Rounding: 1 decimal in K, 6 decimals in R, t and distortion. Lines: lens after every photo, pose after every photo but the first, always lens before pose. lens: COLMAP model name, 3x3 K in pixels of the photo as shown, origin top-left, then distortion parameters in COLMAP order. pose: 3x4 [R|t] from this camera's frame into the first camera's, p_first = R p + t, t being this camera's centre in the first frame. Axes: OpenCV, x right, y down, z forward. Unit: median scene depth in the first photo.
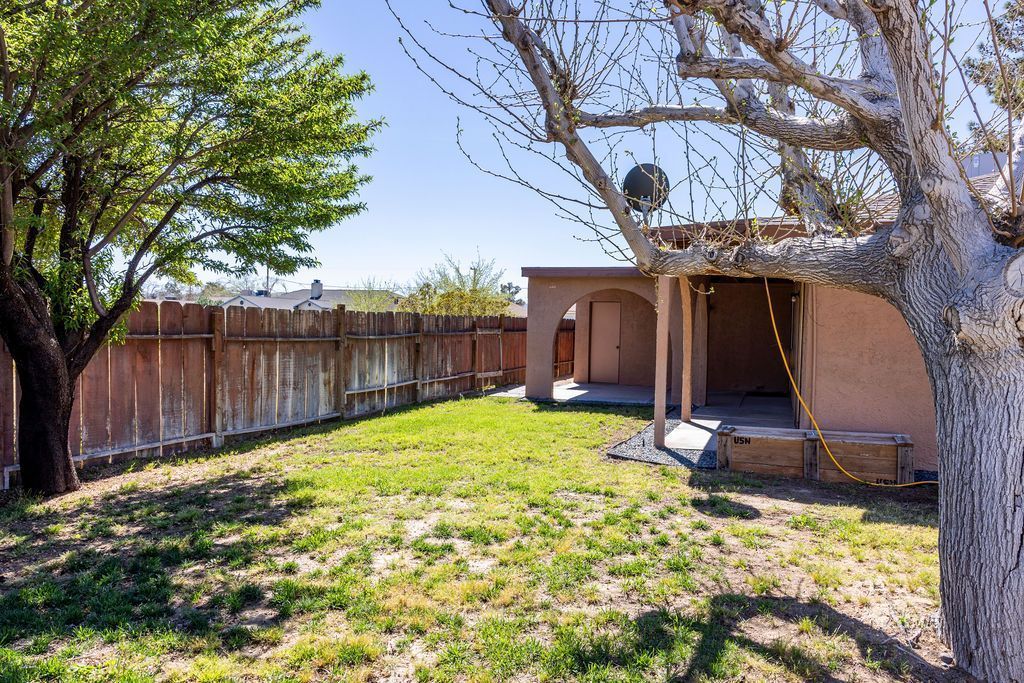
lens RADIAL K [[676.4, 0, 512.1], [0, 676.4, 341.1], [0, 0, 1]] dist [-0.002797, 0.000112]
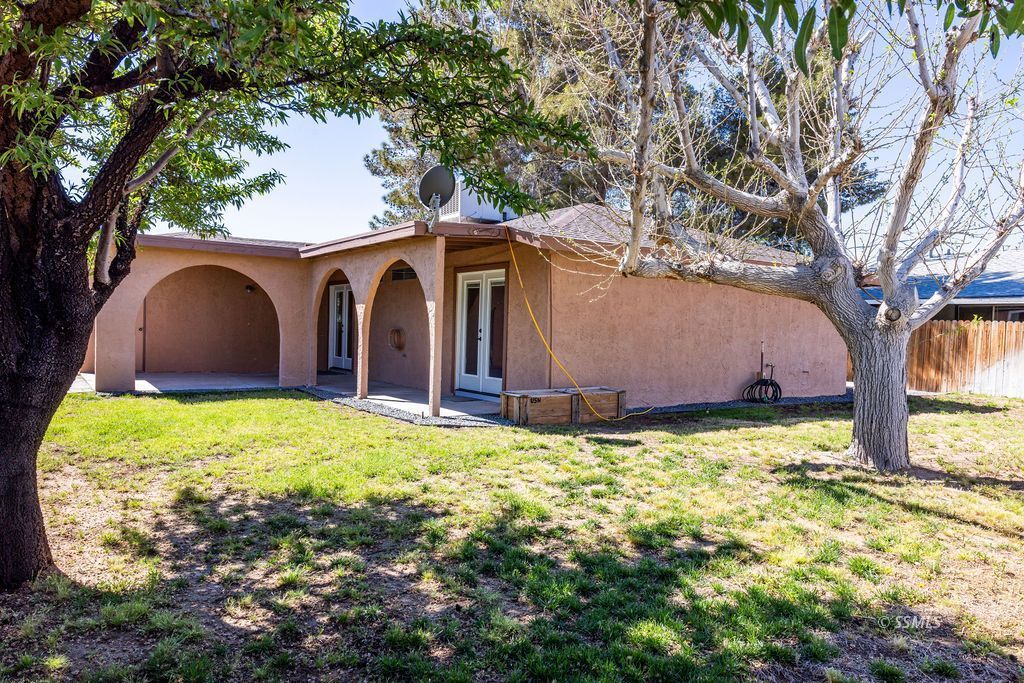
lens RADIAL K [[706.1, 0, 513.4], [0, 706.1, 341.2], [0, 0, 1]] dist [0.006127, -0.005921]
pose [[0.591042, -0.018705, 0.806424, -0.368318], [-0.001922, 0.999696, 0.024596, 0.000338], [-0.806639, -0.016087, 0.590826, 0.112955]]
